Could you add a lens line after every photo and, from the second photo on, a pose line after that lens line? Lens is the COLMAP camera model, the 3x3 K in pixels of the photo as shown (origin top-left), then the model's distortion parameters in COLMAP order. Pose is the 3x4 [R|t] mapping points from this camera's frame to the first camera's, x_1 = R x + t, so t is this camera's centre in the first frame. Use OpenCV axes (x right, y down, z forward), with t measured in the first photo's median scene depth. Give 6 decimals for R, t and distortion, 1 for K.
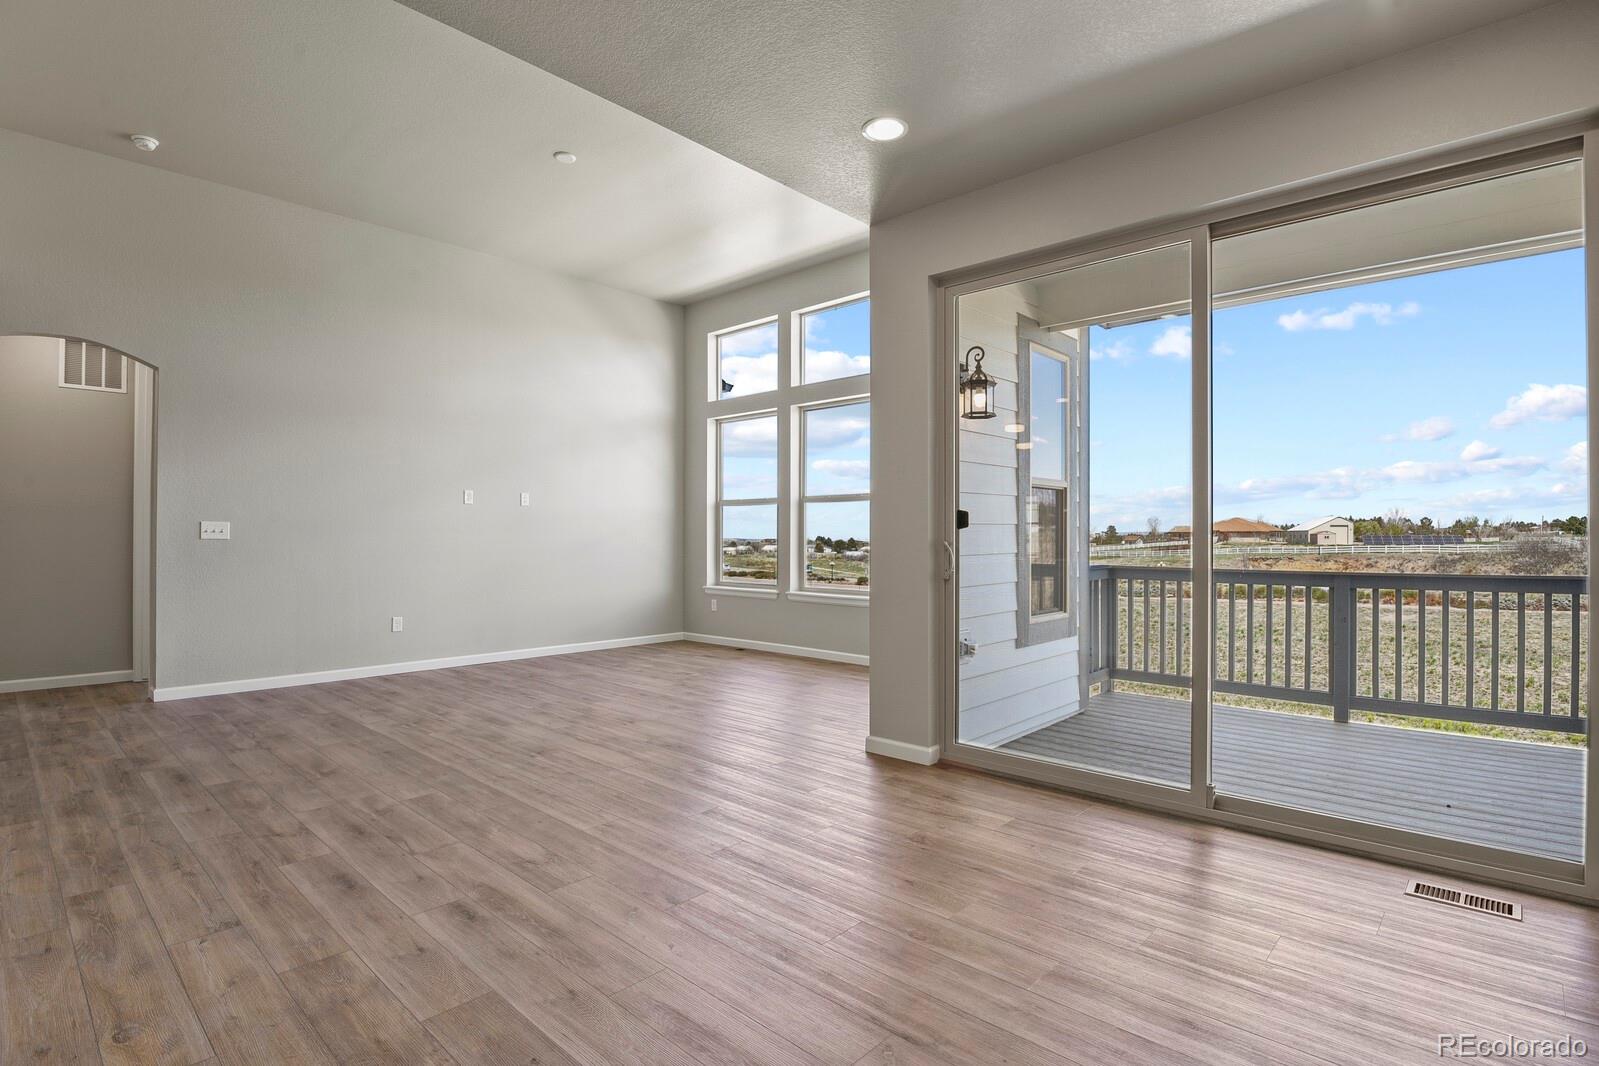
lens RADIAL K [[777.2, 0, 799.5], [0, 777.2, 533.0], [0, 0, 1]] dist [-0.028779, -0.001170]
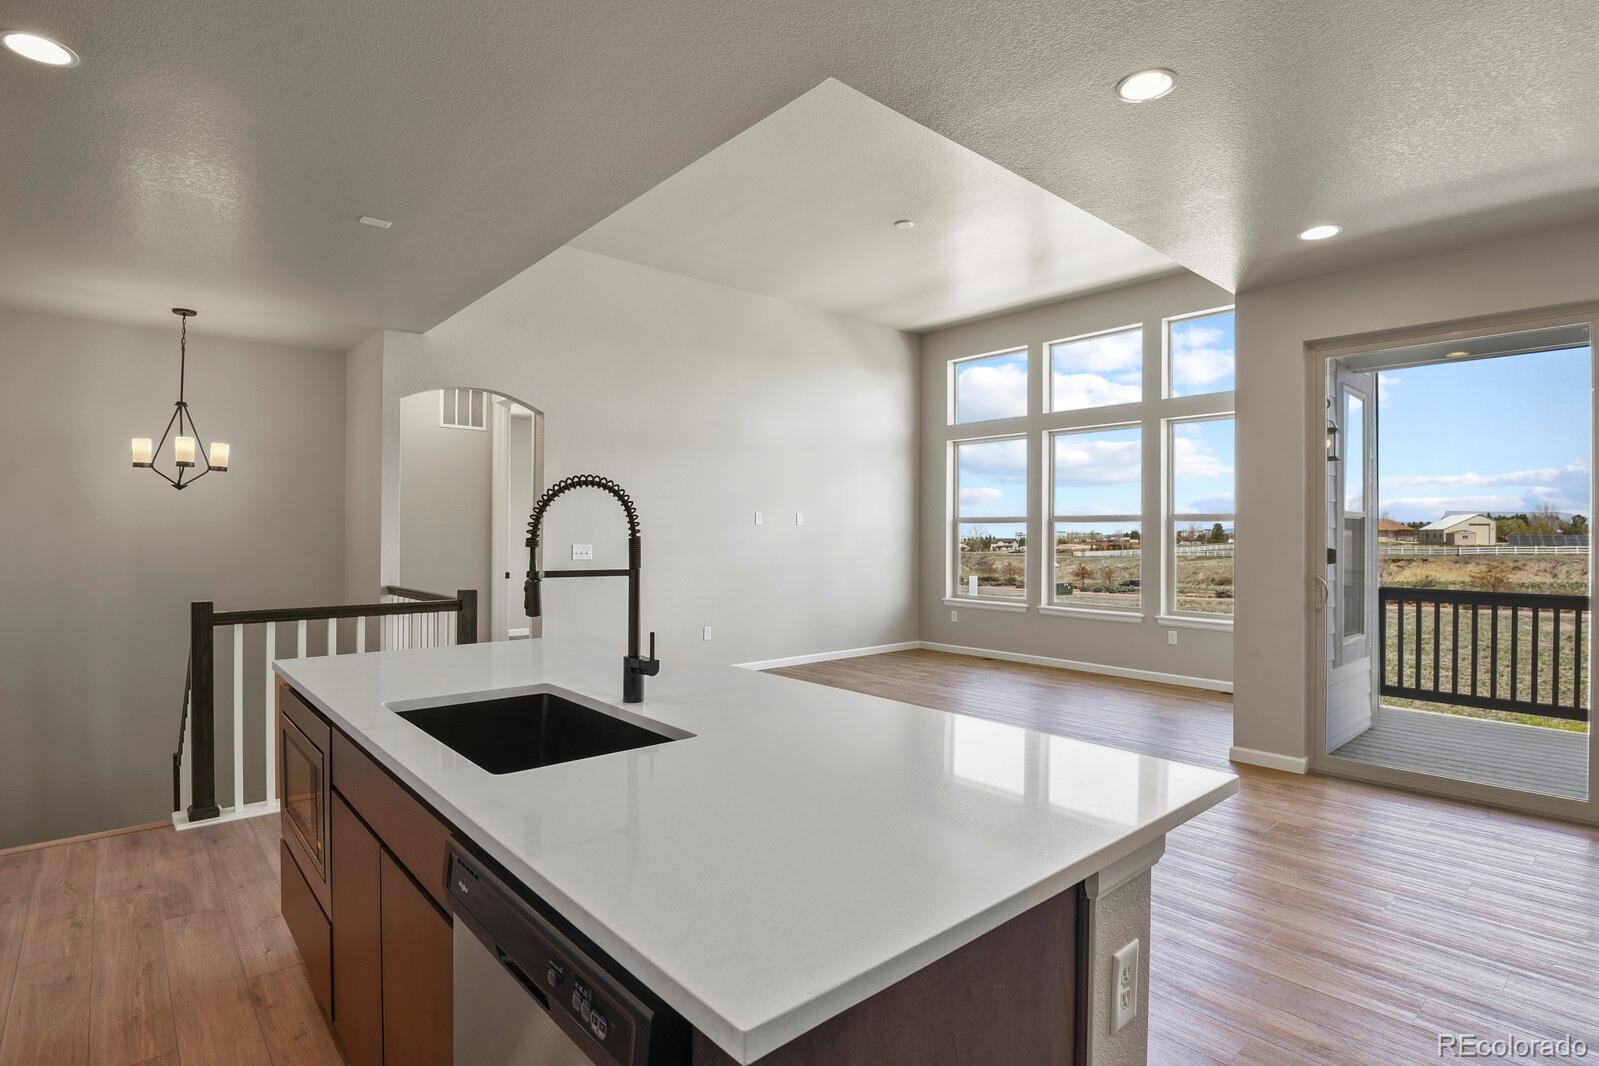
lens RADIAL K [[787.3, 0, 805.3], [0, 787.3, 528.8], [0, 0, 1]] dist [-0.032298, 0.000376]
pose [[0.994275, 0.002874, -0.106811, -0.314433], [-0.003089, 0.999994, -0.001848, -0.038865], [0.106805, 0.002168, 0.994278, -0.147212]]
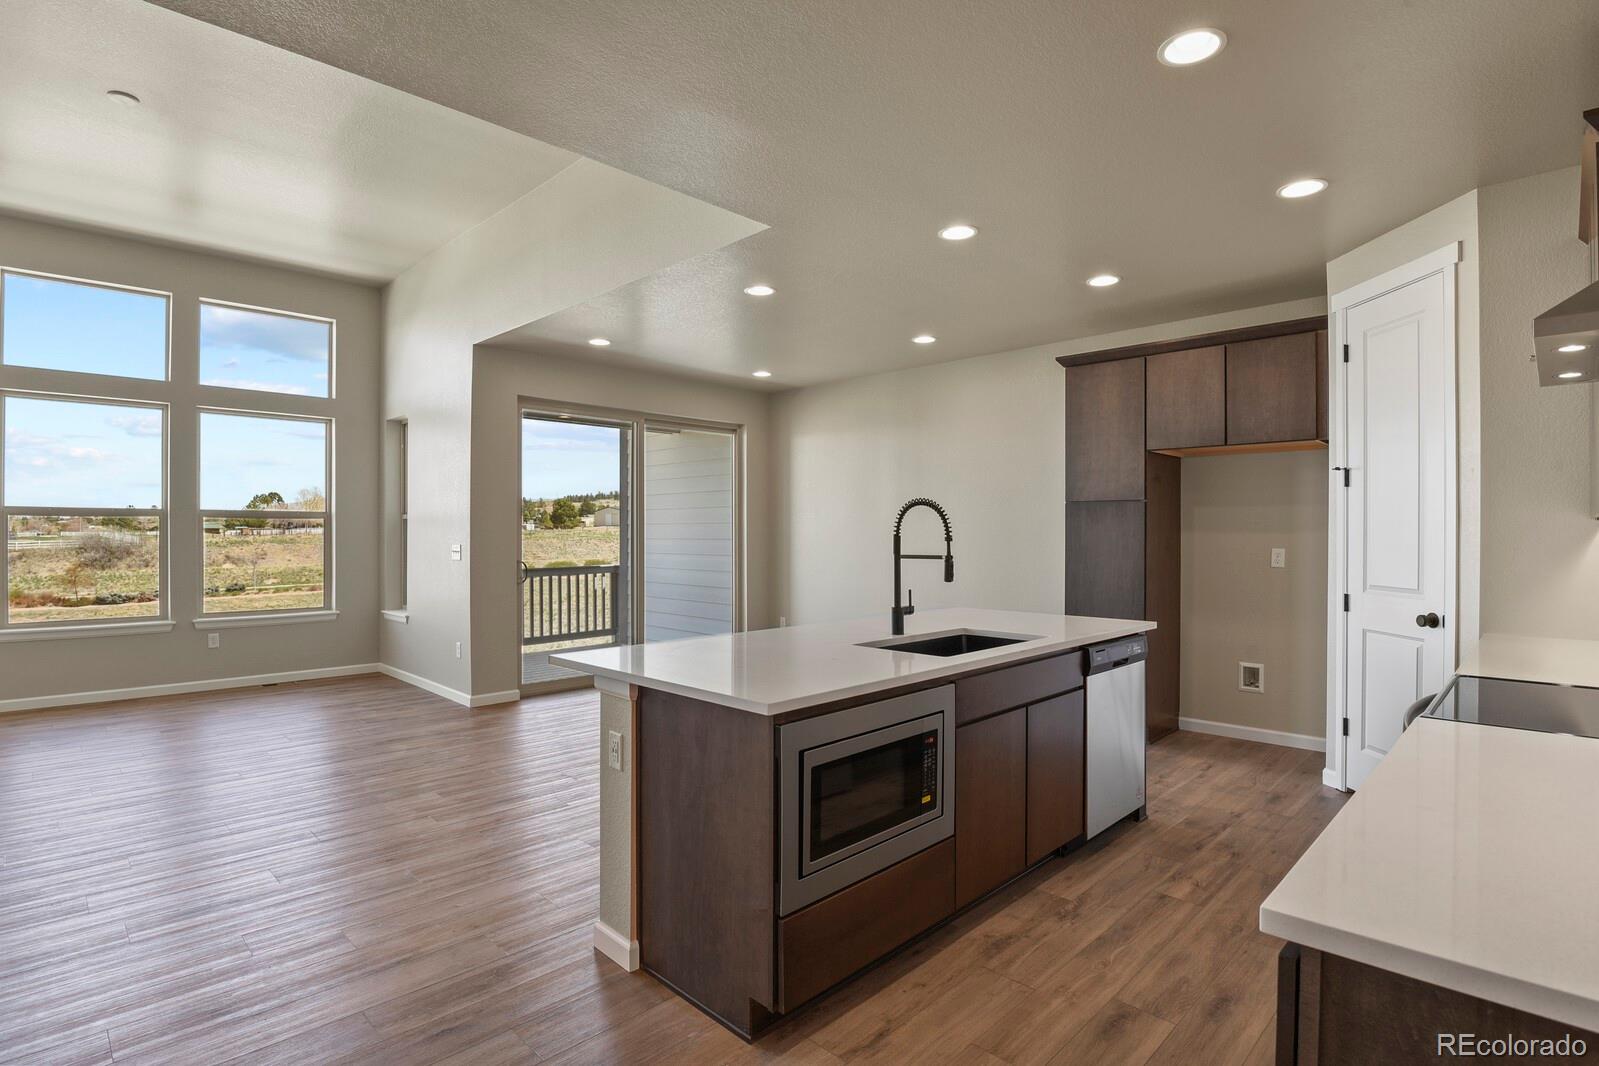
lens RADIAL K [[787.3, 0, 805.3], [0, 787.3, 528.8], [0, 0, 1]] dist [-0.032298, 0.000376]
pose [[0.031440, 0.004294, 0.999496, -1.029341], [-0.005879, 0.999974, -0.004111, -0.037570], [-0.999488, -0.005747, 0.031465, 0.250402]]
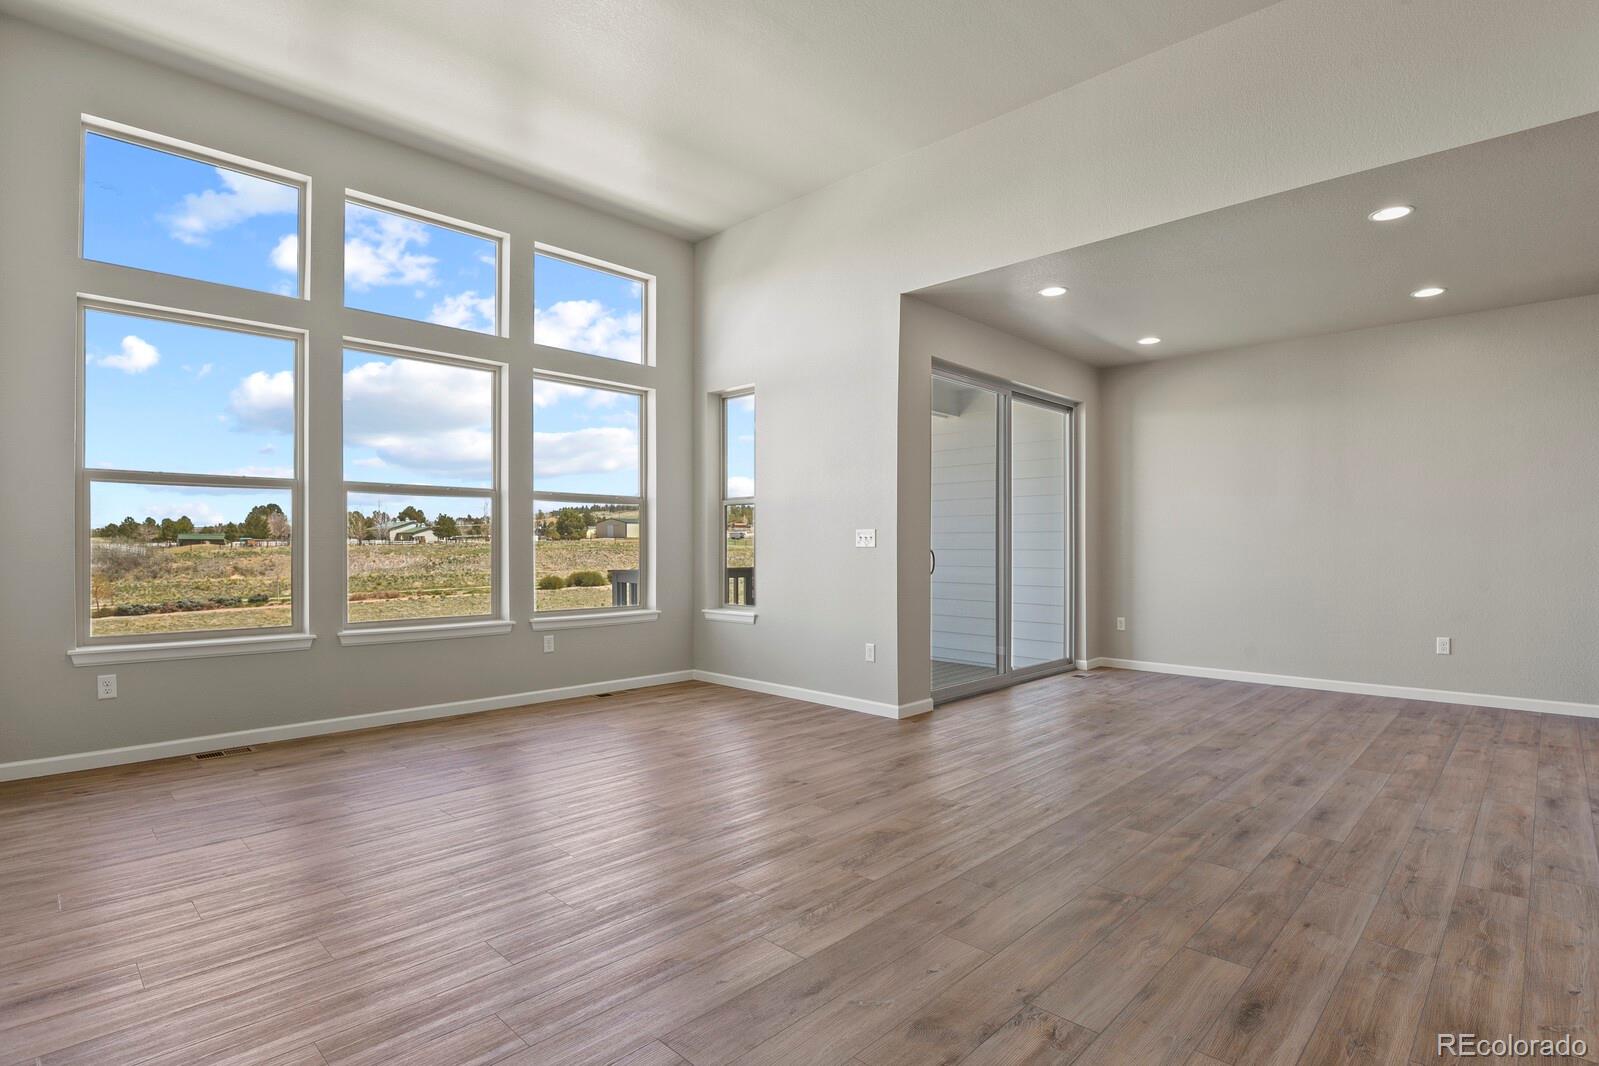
lens RADIAL K [[787.3, 0, 805.3], [0, 787.3, 528.8], [0, 0, 1]] dist [-0.032298, 0.000376]
pose [[0.029050, 0.019109, 0.999395, -0.887173], [-0.005225, 0.999806, -0.018965, 0.003051], [-0.999564, -0.004671, 0.029145, 0.845327]]
